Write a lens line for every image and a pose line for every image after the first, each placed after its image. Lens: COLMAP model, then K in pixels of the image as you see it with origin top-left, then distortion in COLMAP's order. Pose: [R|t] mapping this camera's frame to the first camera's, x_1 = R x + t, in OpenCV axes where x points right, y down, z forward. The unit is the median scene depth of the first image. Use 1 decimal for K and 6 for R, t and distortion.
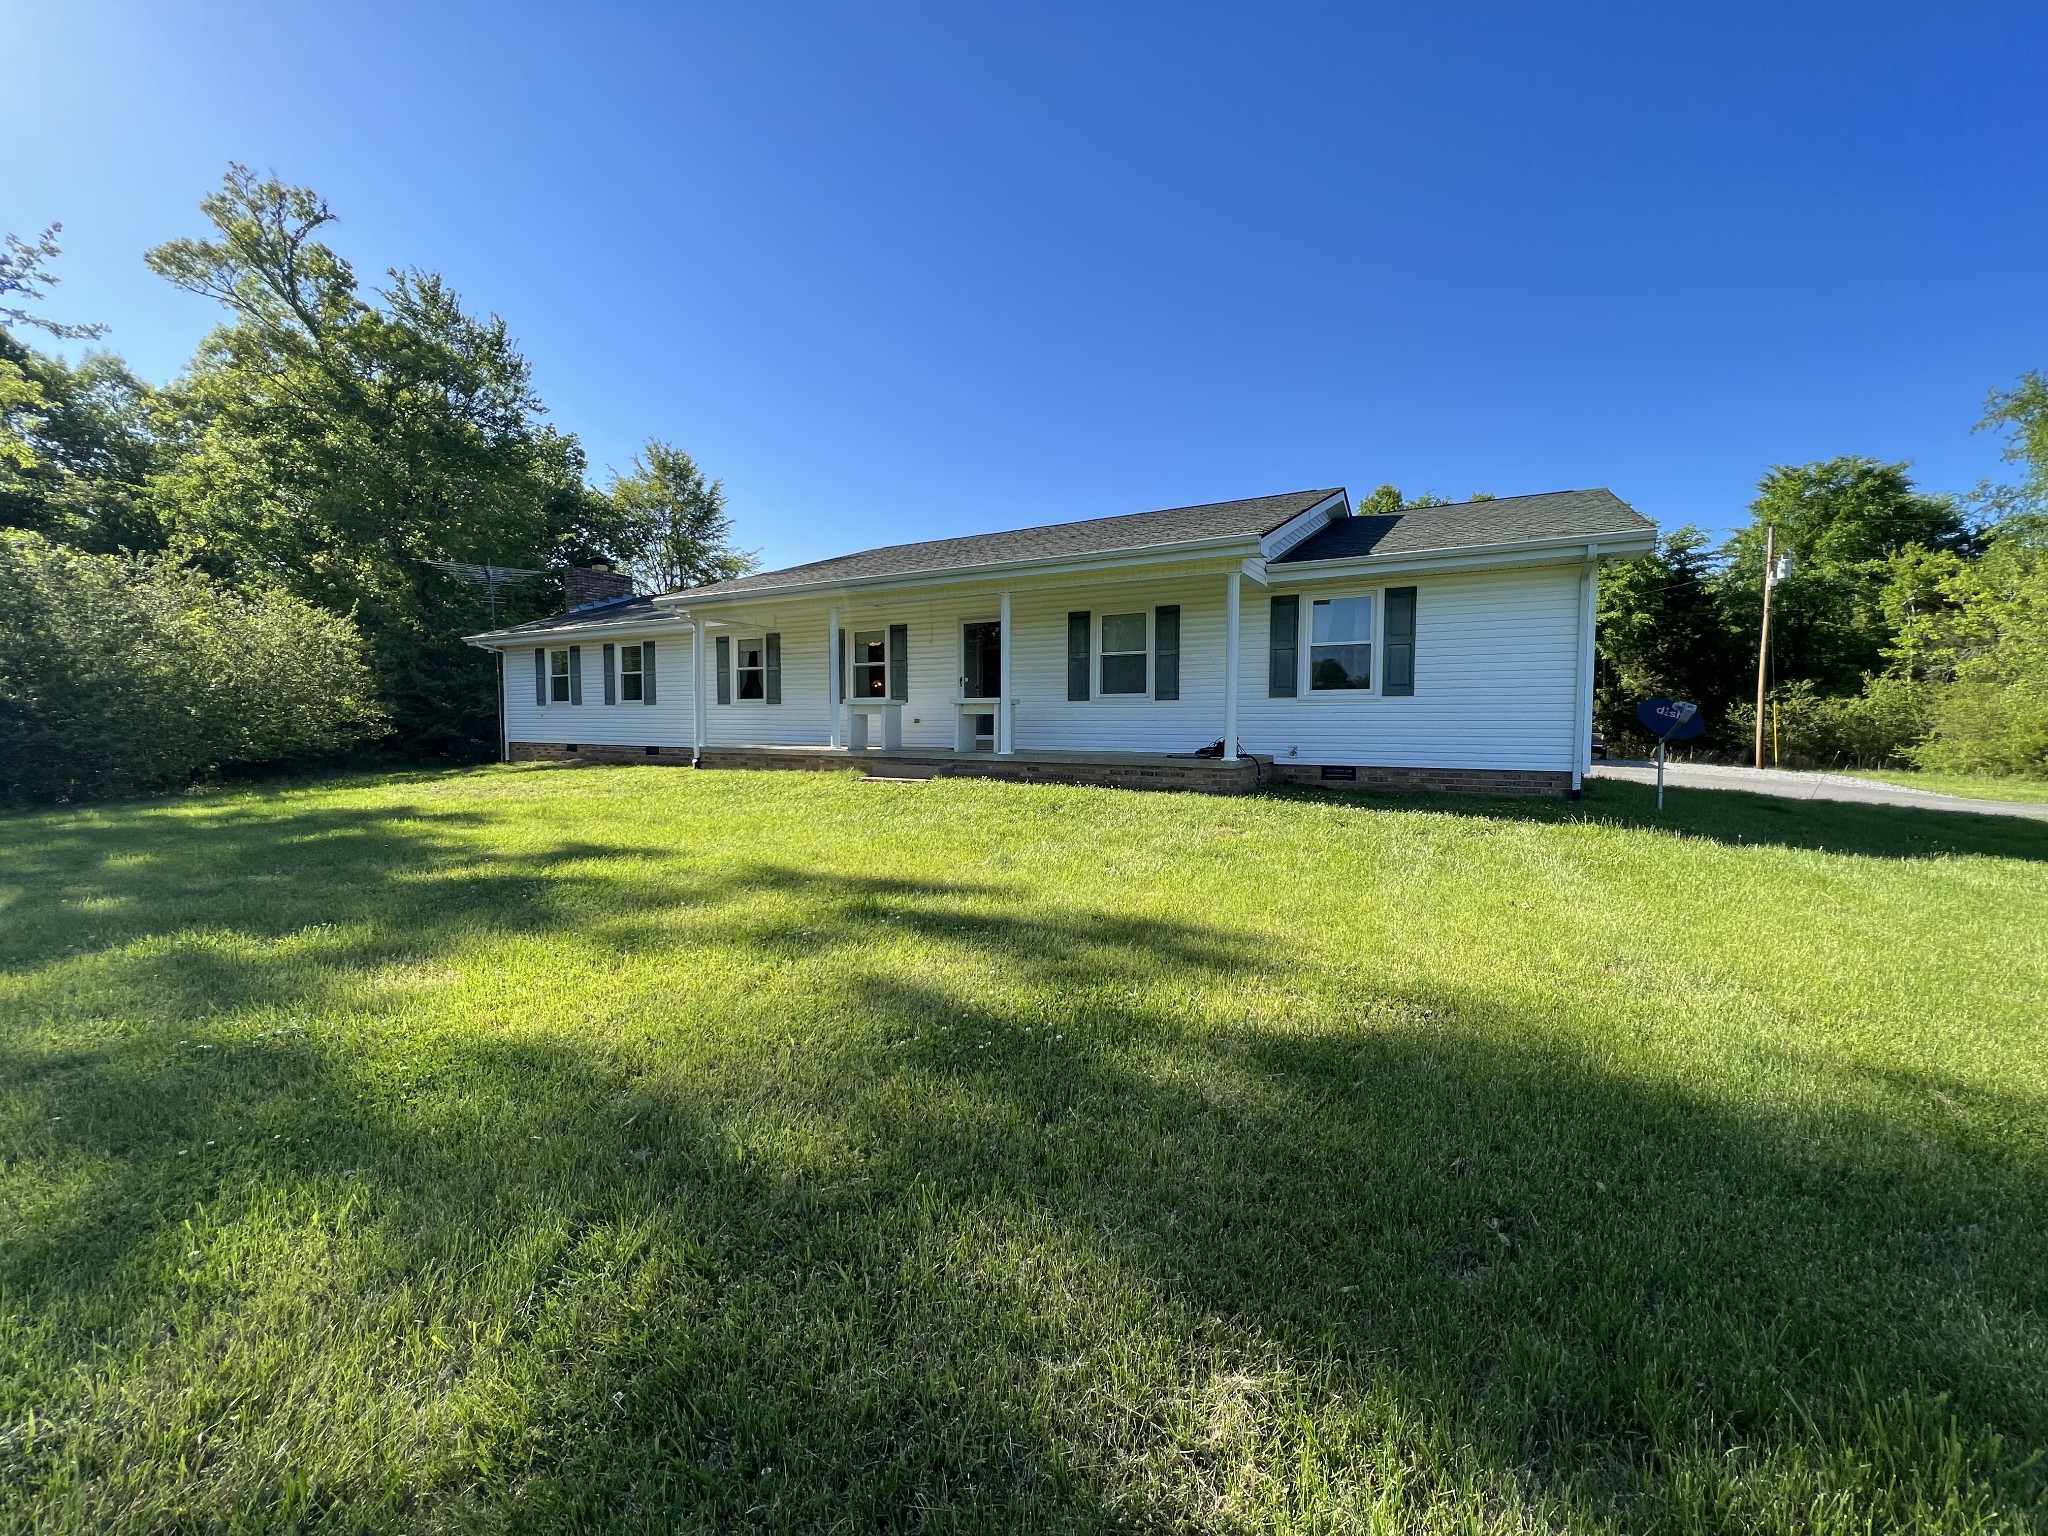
lens RADIAL K [[821.4, 0, 1018.4], [0, 821.4, 768.3], [0, 0, 1]] dist [0.000541, -0.000285]
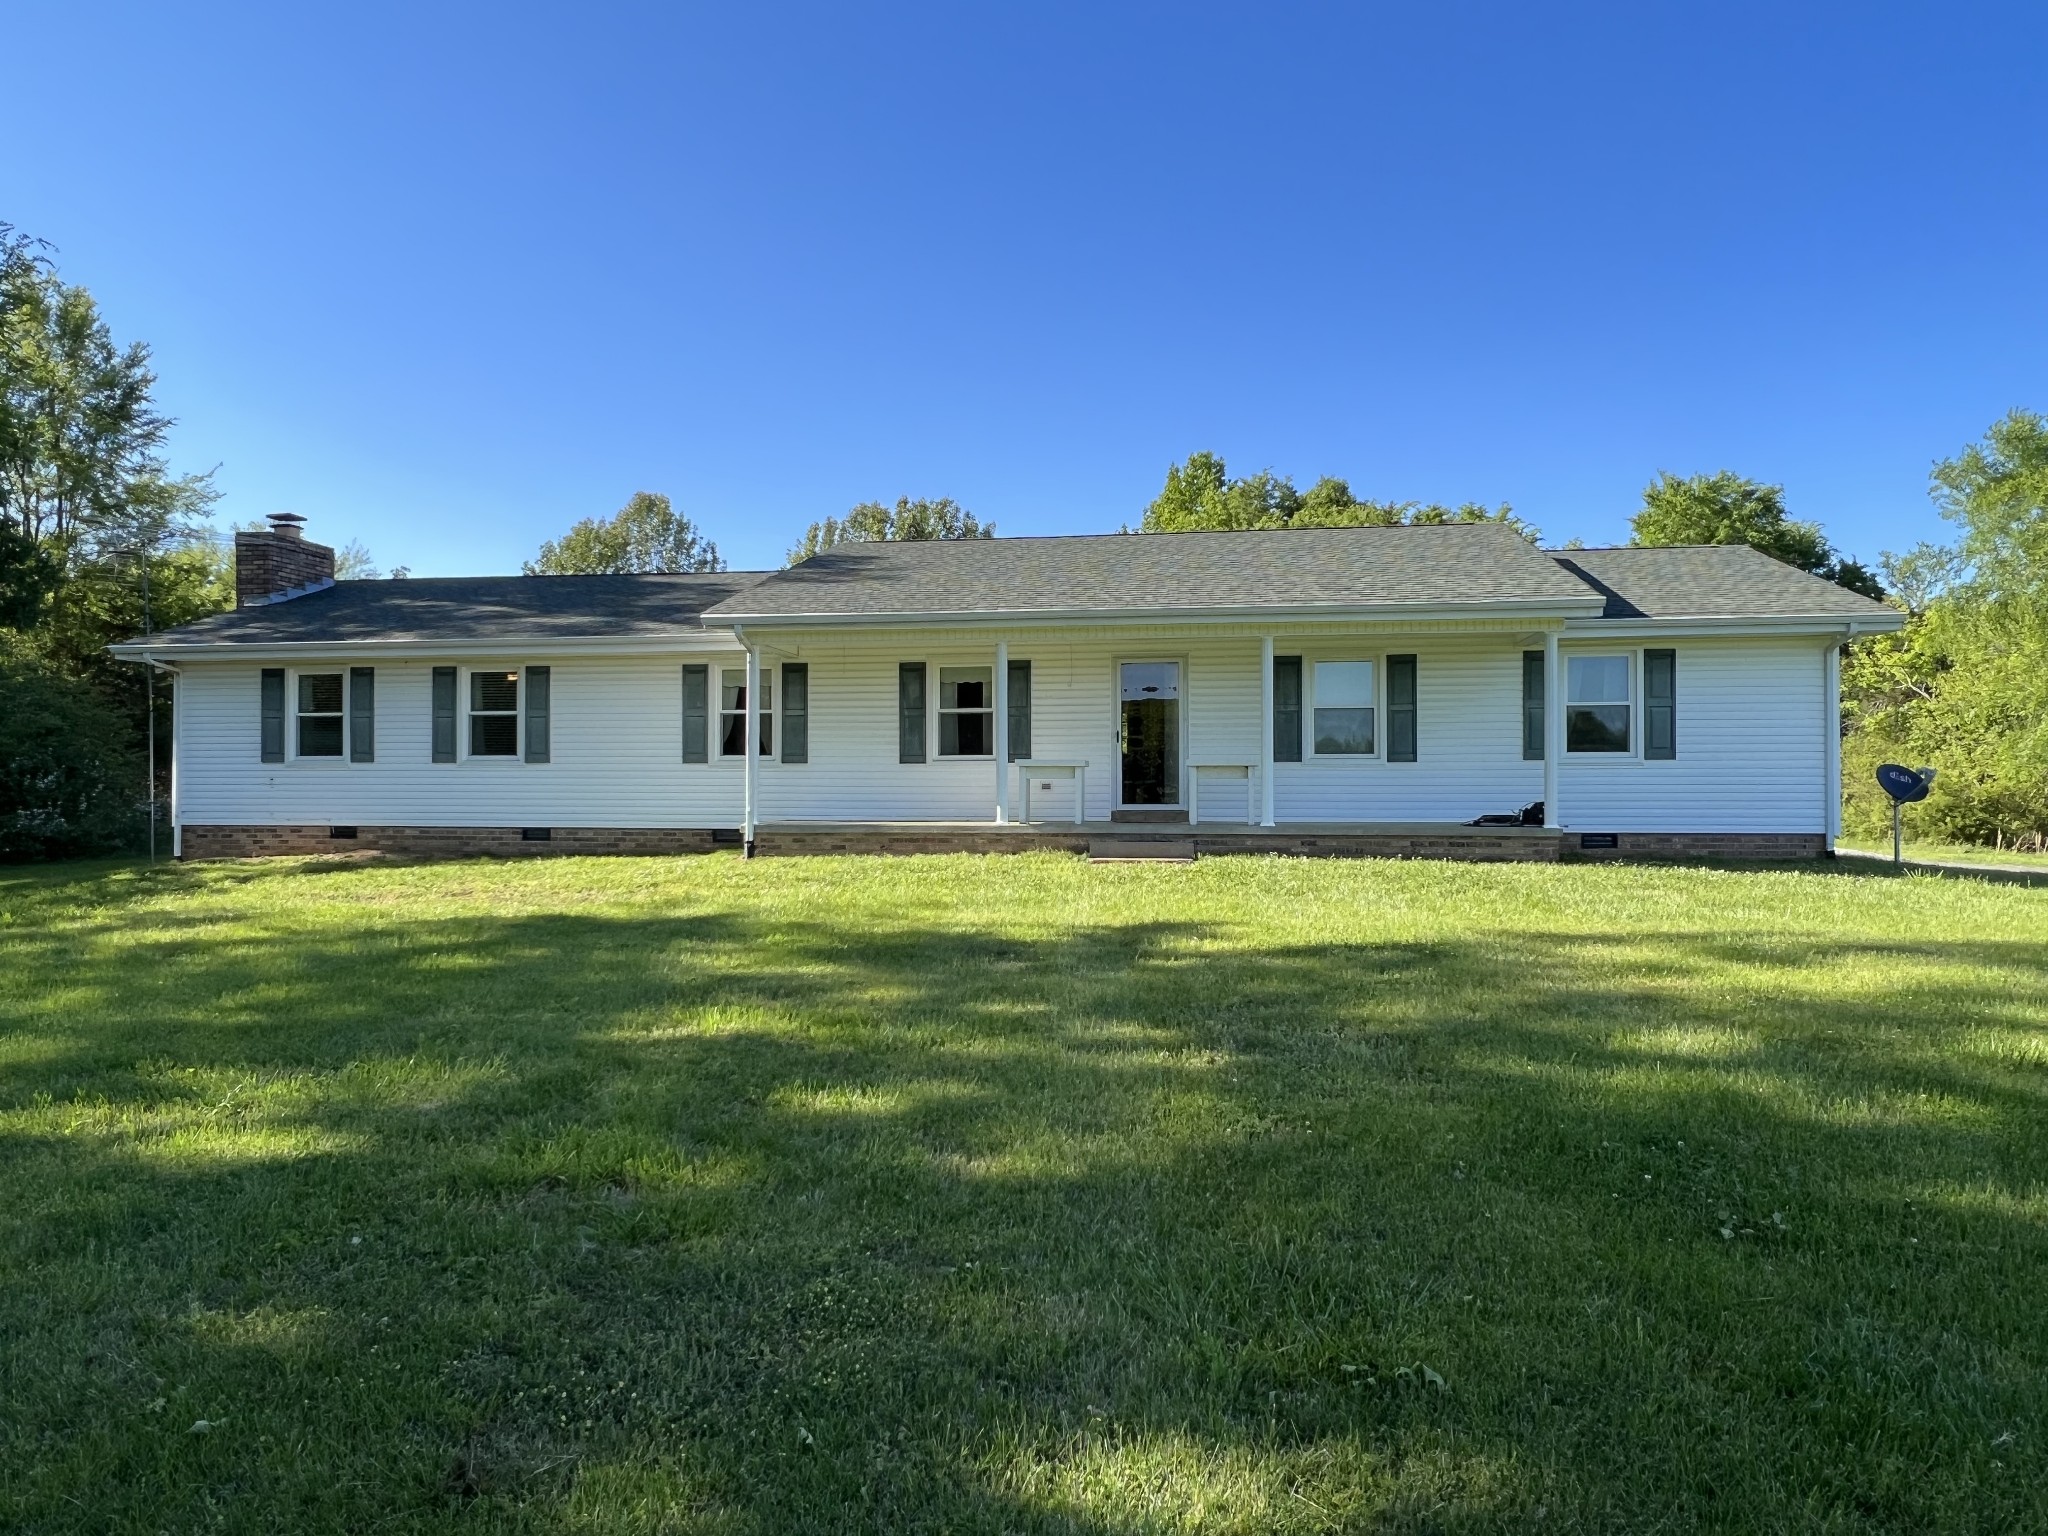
lens RADIAL K [[1366.9, 0, 1036.7], [0, 1366.9, 776.7], [0, 0, 1]] dist [-0.000521, -0.000161]
pose [[0.934152, -0.001892, 0.356871, -0.466432], [0.024121, 0.998034, -0.057849, 0.004674], [-0.356059, 0.062648, 0.932361, -0.140311]]
